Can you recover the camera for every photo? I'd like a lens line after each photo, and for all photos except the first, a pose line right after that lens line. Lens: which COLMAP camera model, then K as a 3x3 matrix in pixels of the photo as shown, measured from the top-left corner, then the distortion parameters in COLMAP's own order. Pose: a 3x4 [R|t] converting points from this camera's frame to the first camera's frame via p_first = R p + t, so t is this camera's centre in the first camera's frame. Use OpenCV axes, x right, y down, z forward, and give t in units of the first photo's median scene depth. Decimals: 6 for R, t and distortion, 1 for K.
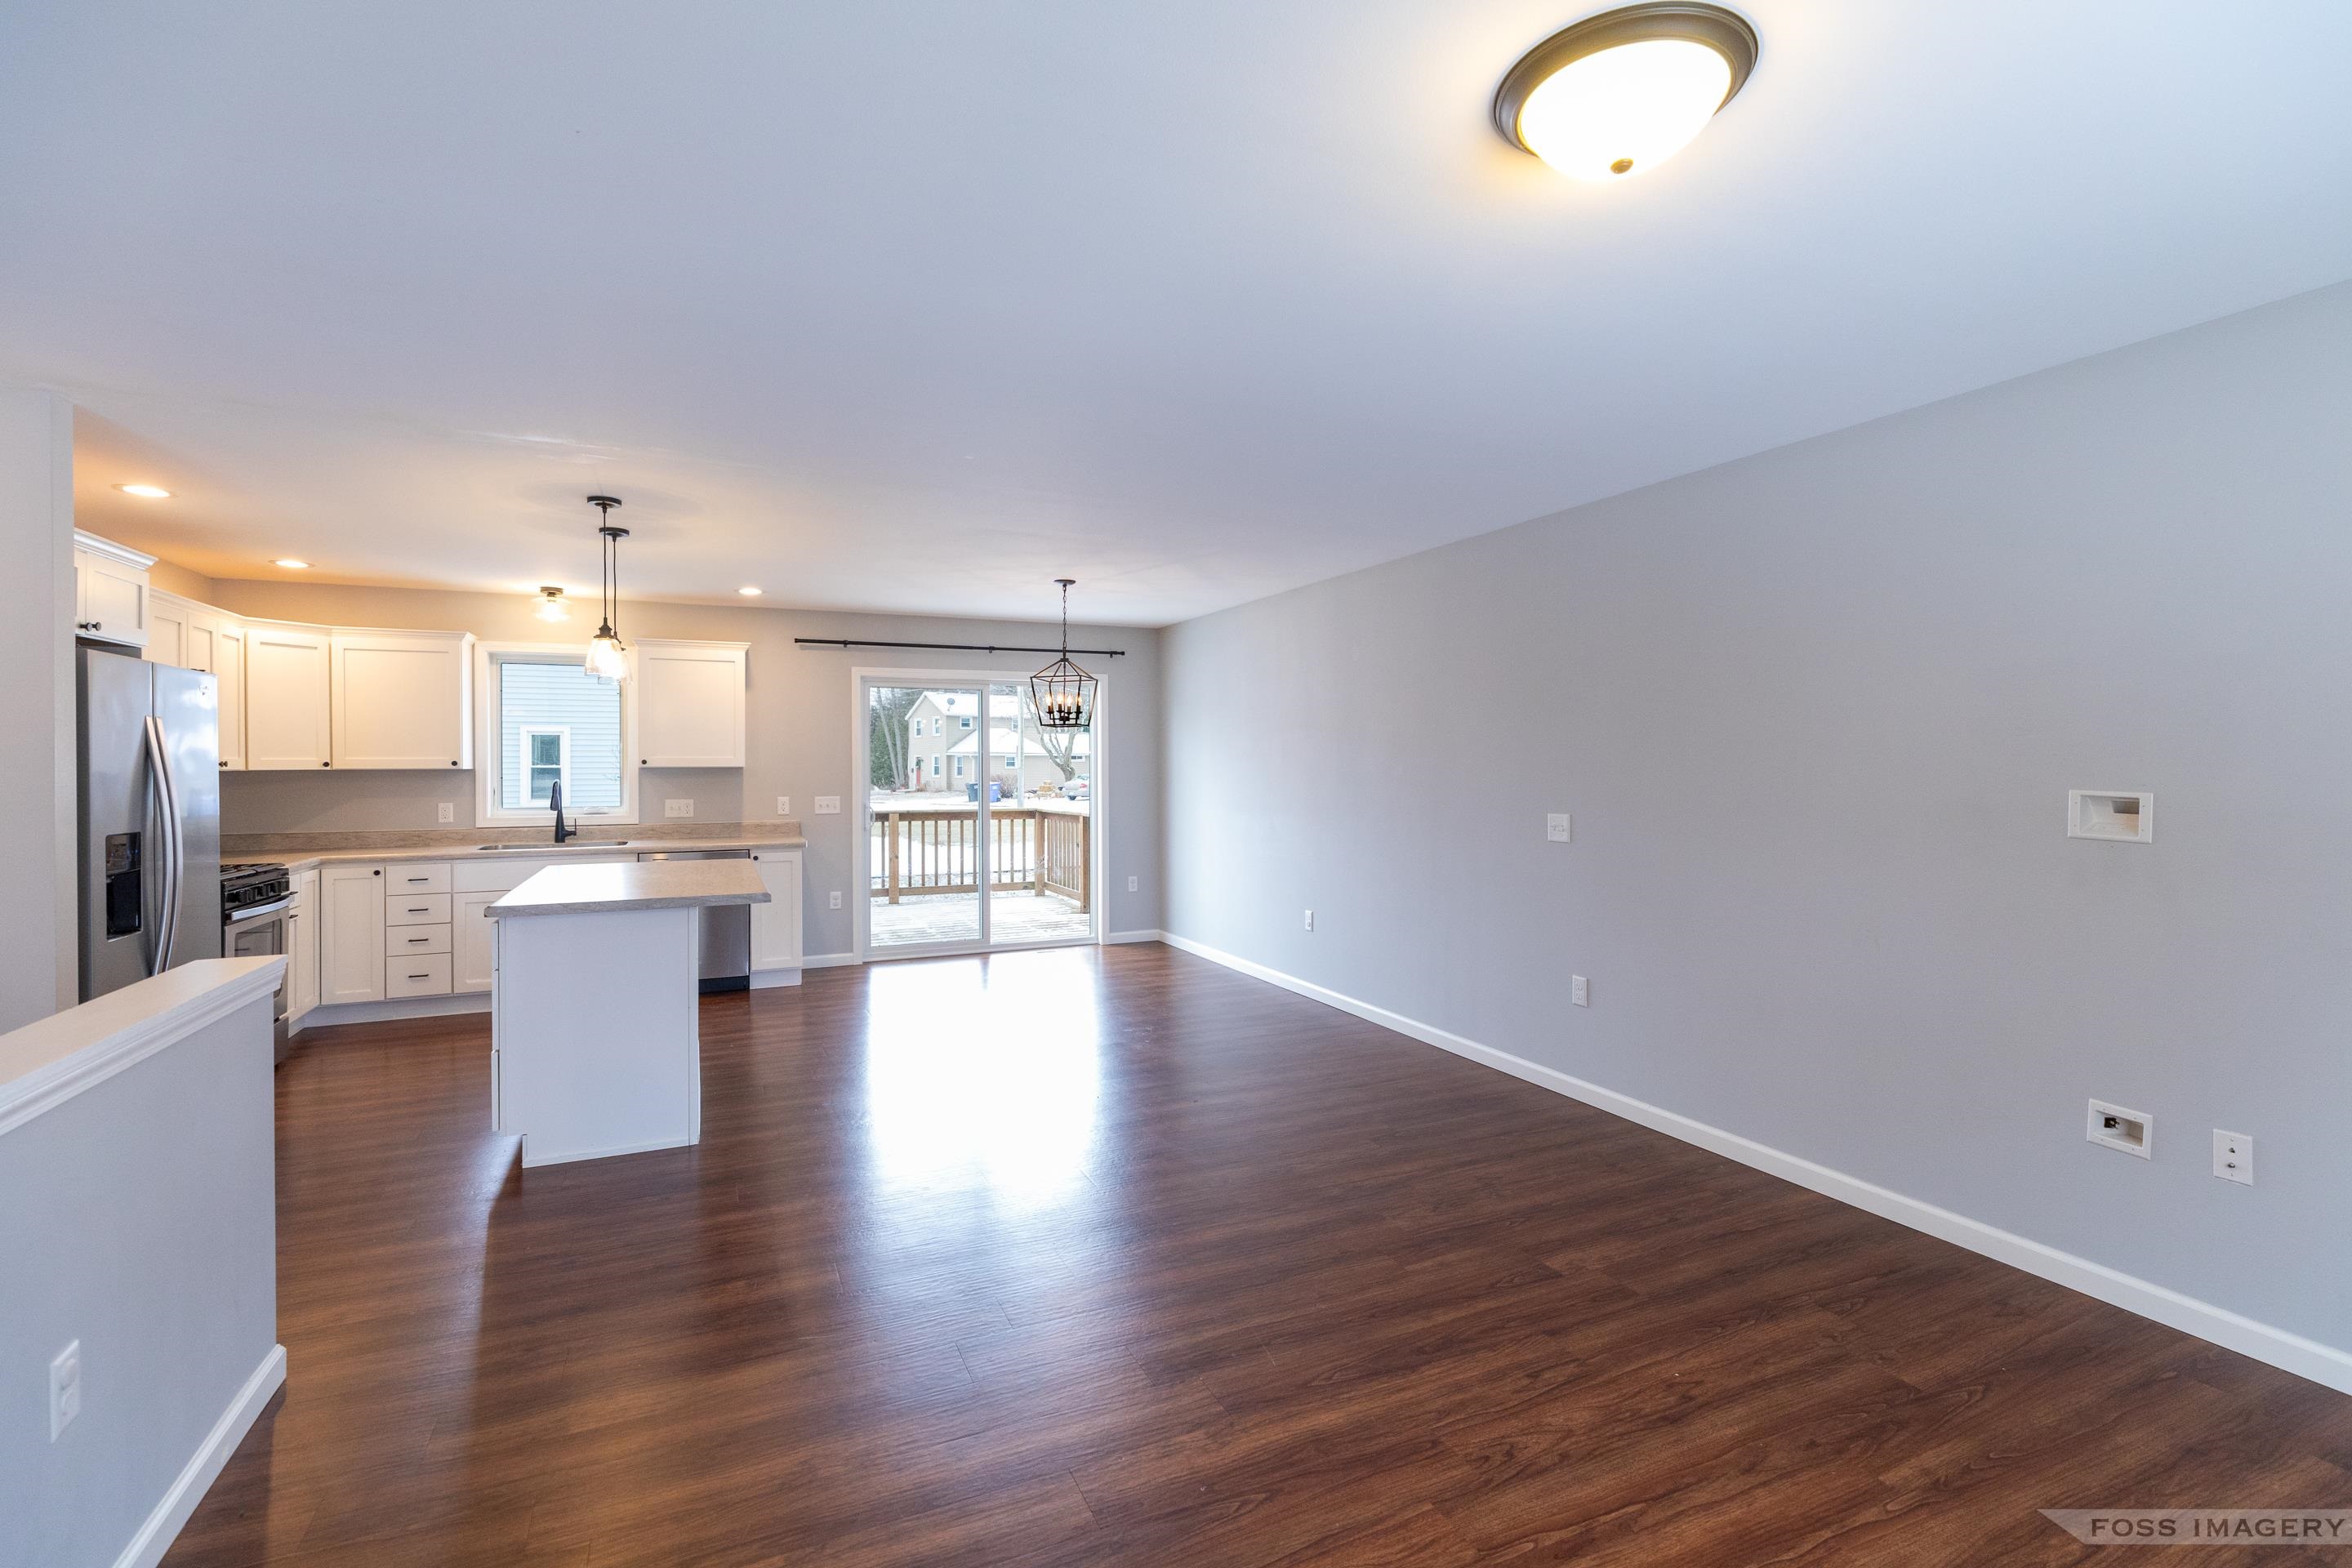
lens RADIAL K [[1074.4, 0, 1178.2], [0, 1074.4, 771.5], [0, 0, 1]] dist [0.000541, -0.000322]
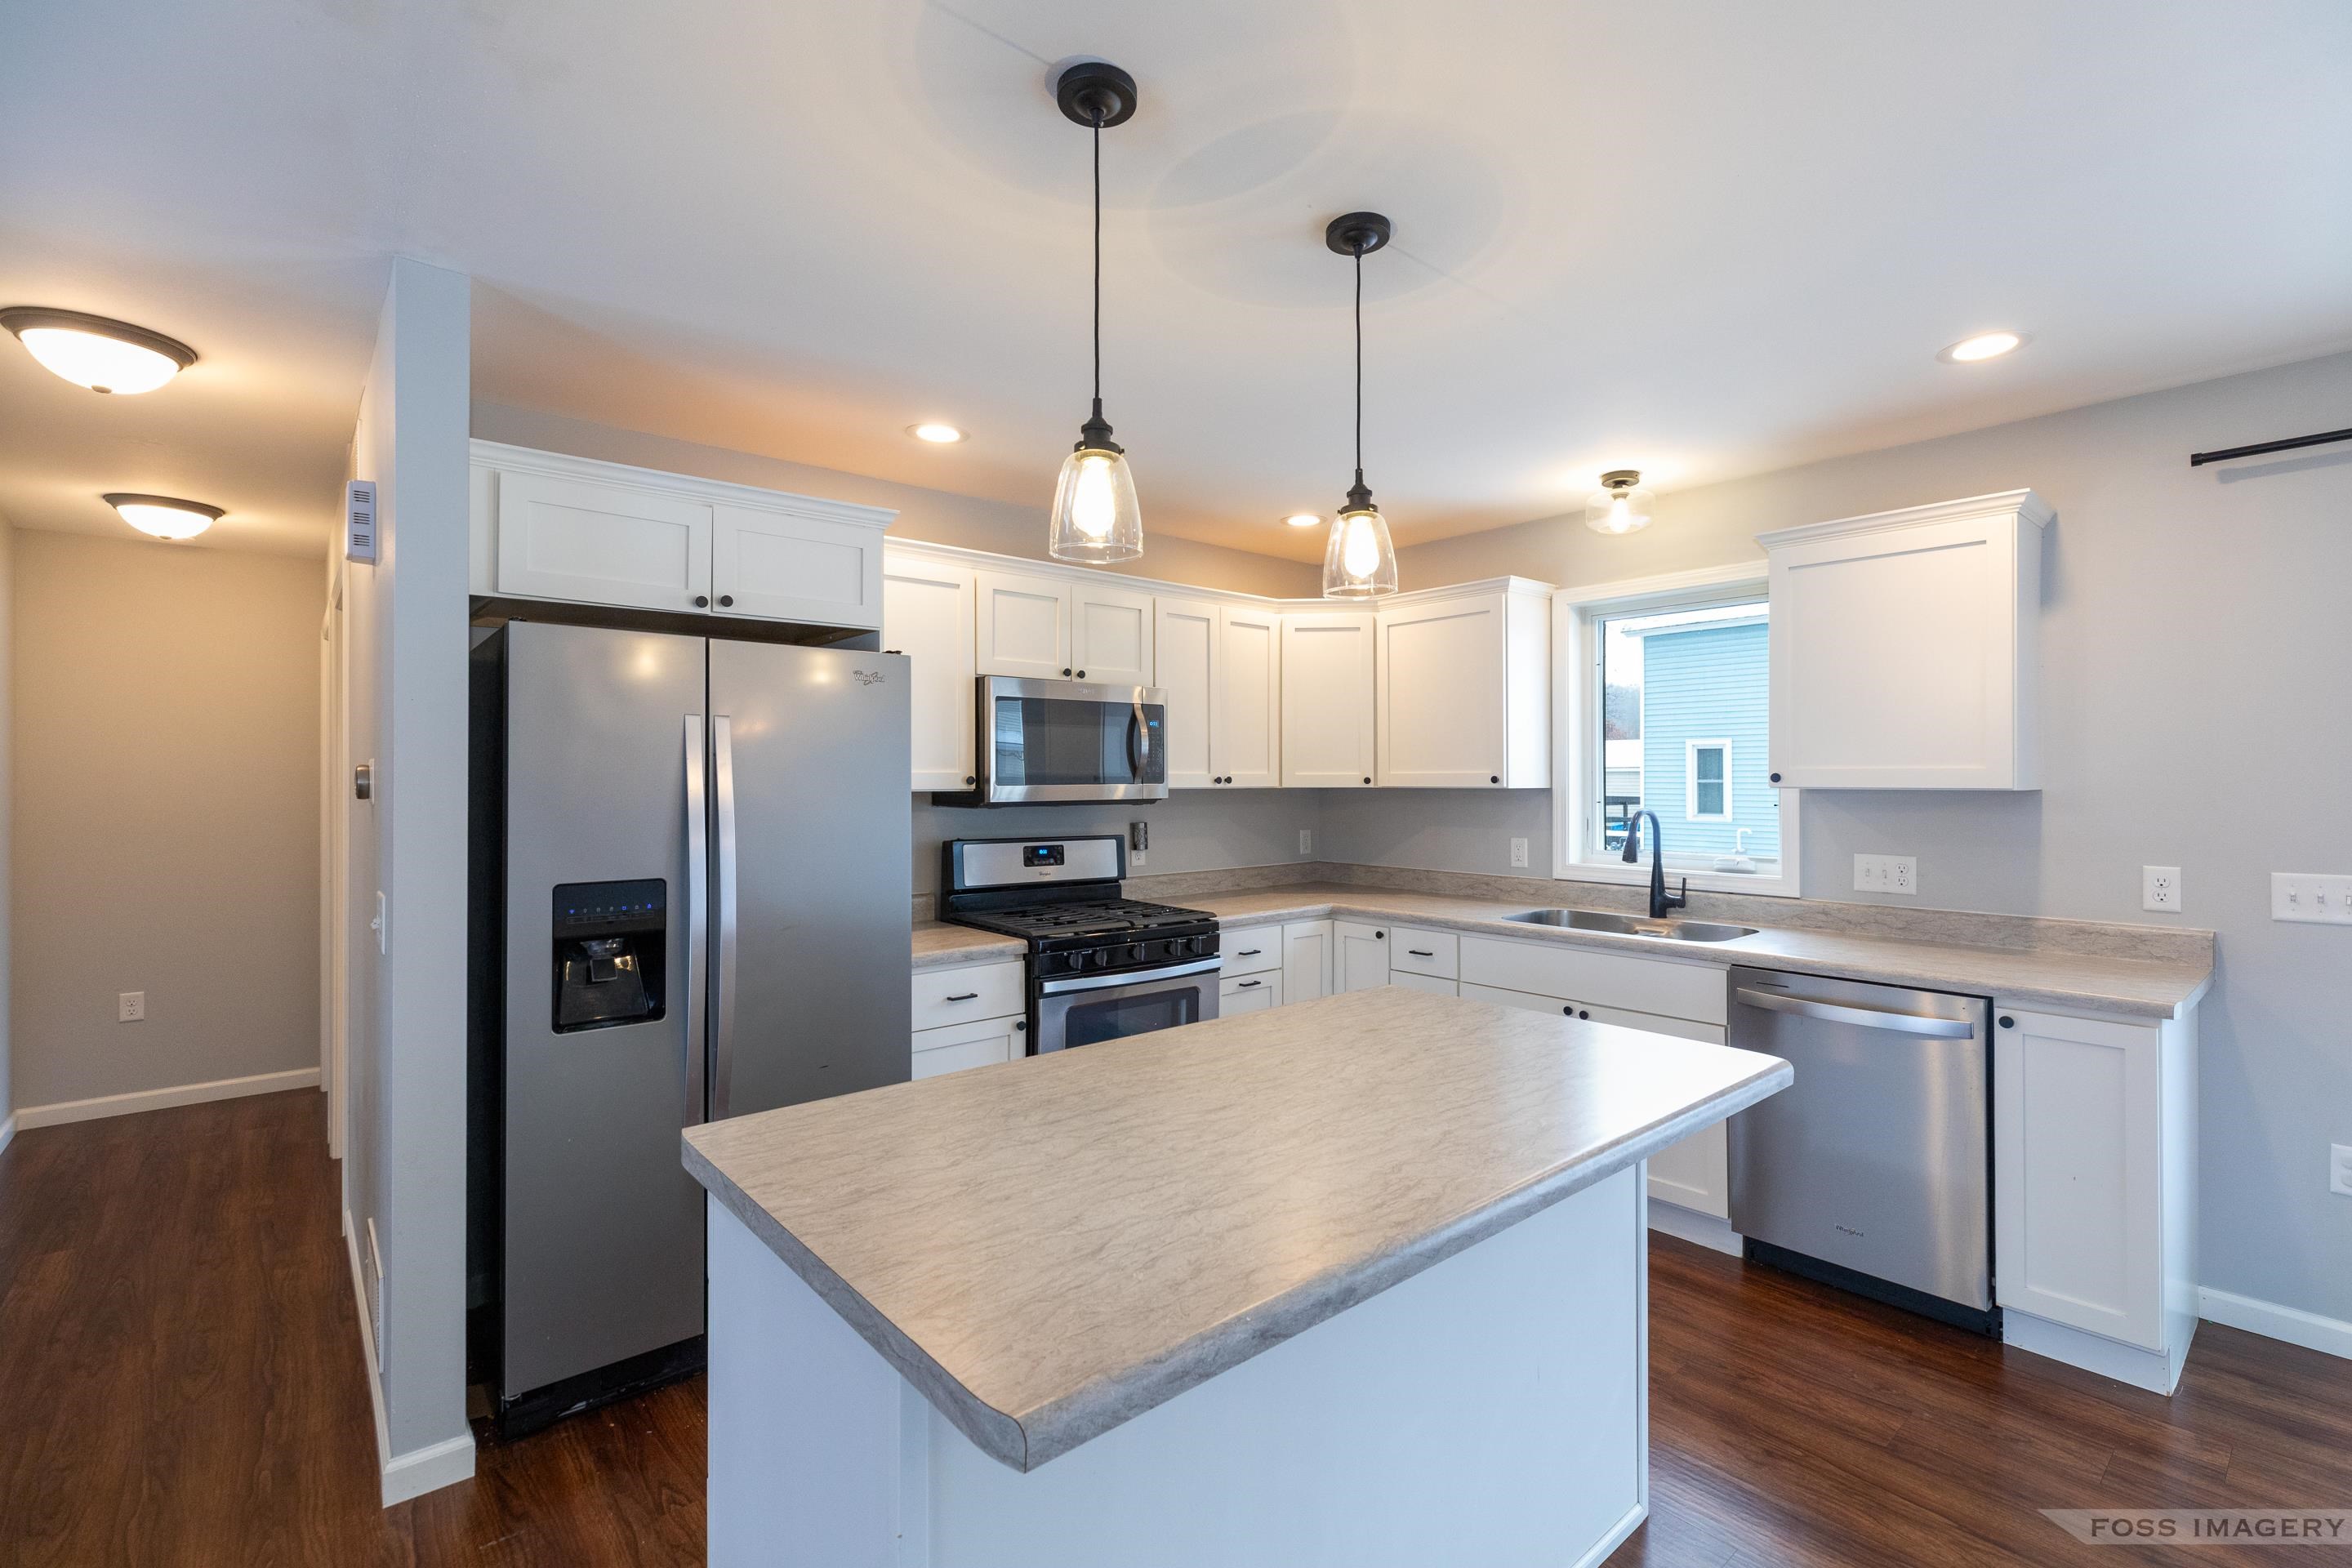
lens RADIAL K [[1049.4, 0, 1179.1], [0, 1049.4, 773.5], [0, 0, 1]] dist [0.001687, 0.000497]
pose [[0.284604, -0.002007, -0.958643, -0.108642], [-0.007242, 0.999965, -0.004243, -0.006605], [0.958618, 0.008150, 0.284580, 0.591442]]
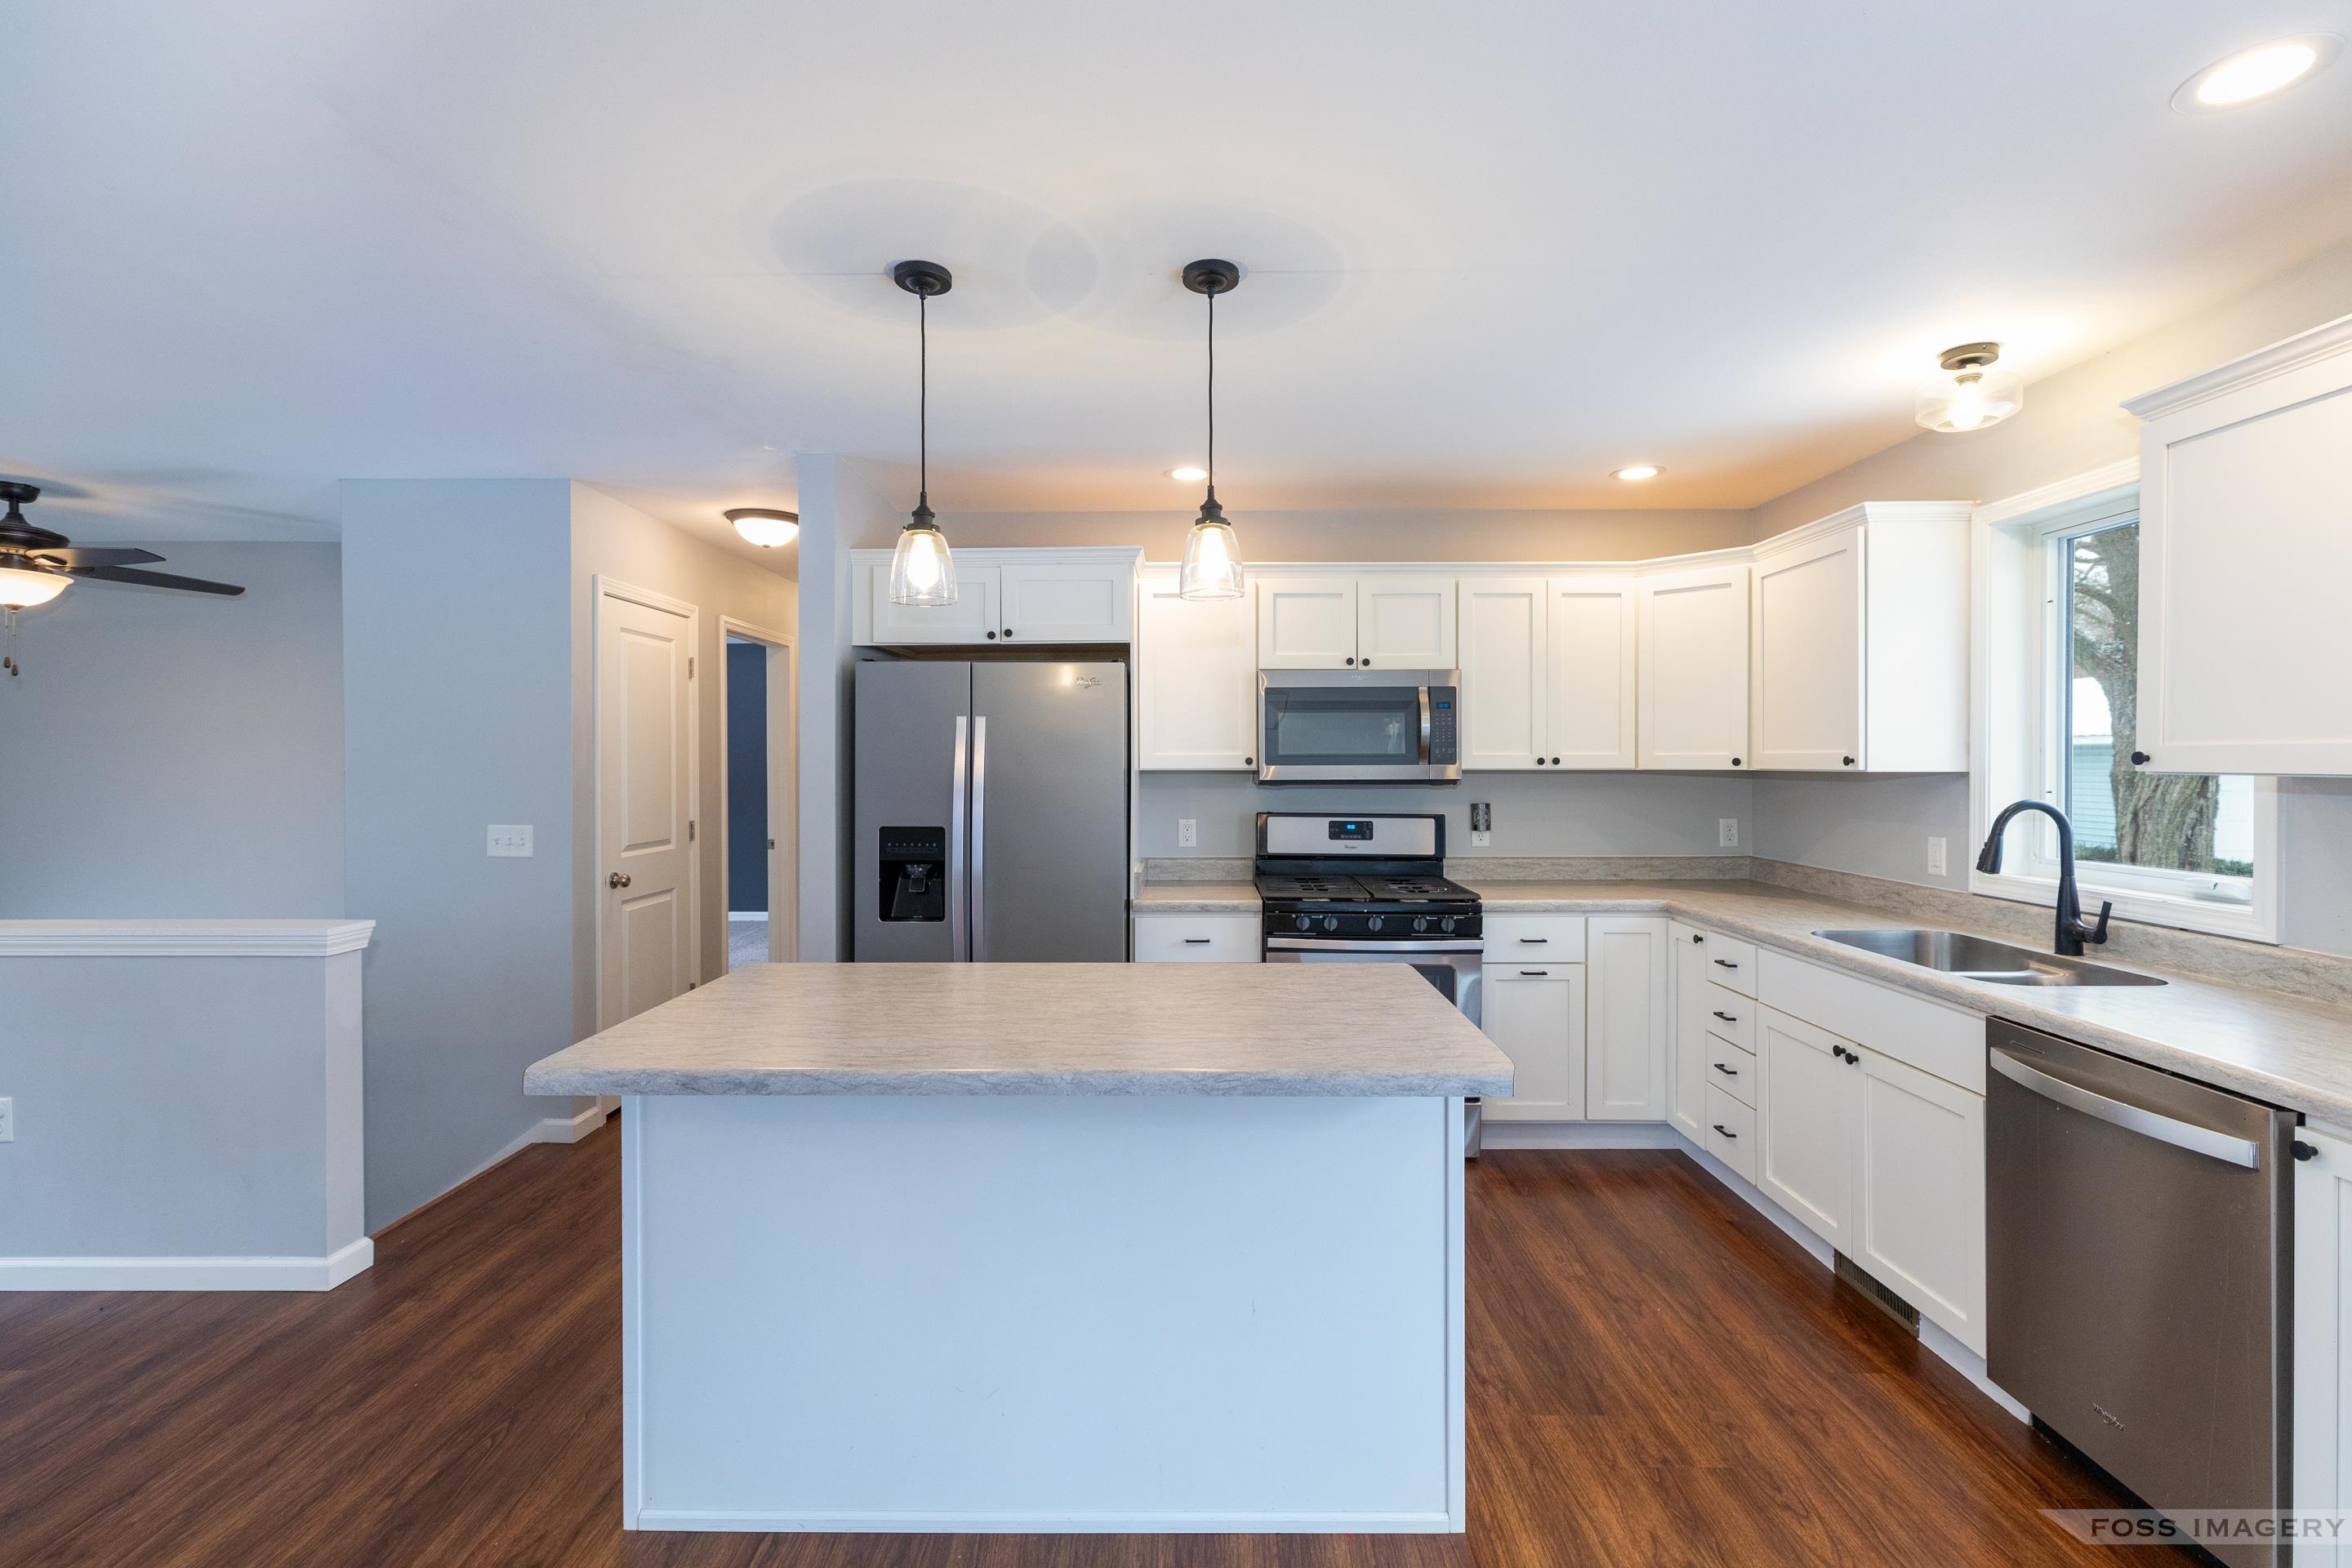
lens RADIAL K [[1049.4, 0, 1179.1], [0, 1049.4, 773.5], [0, 0, 1]] dist [0.001687, 0.000497]
pose [[-0.417738, 0.014350, -0.908454, -0.069814], [-0.004907, 0.999825, 0.018049, -0.008233], [0.908554, 0.011997, -0.417594, 0.855639]]
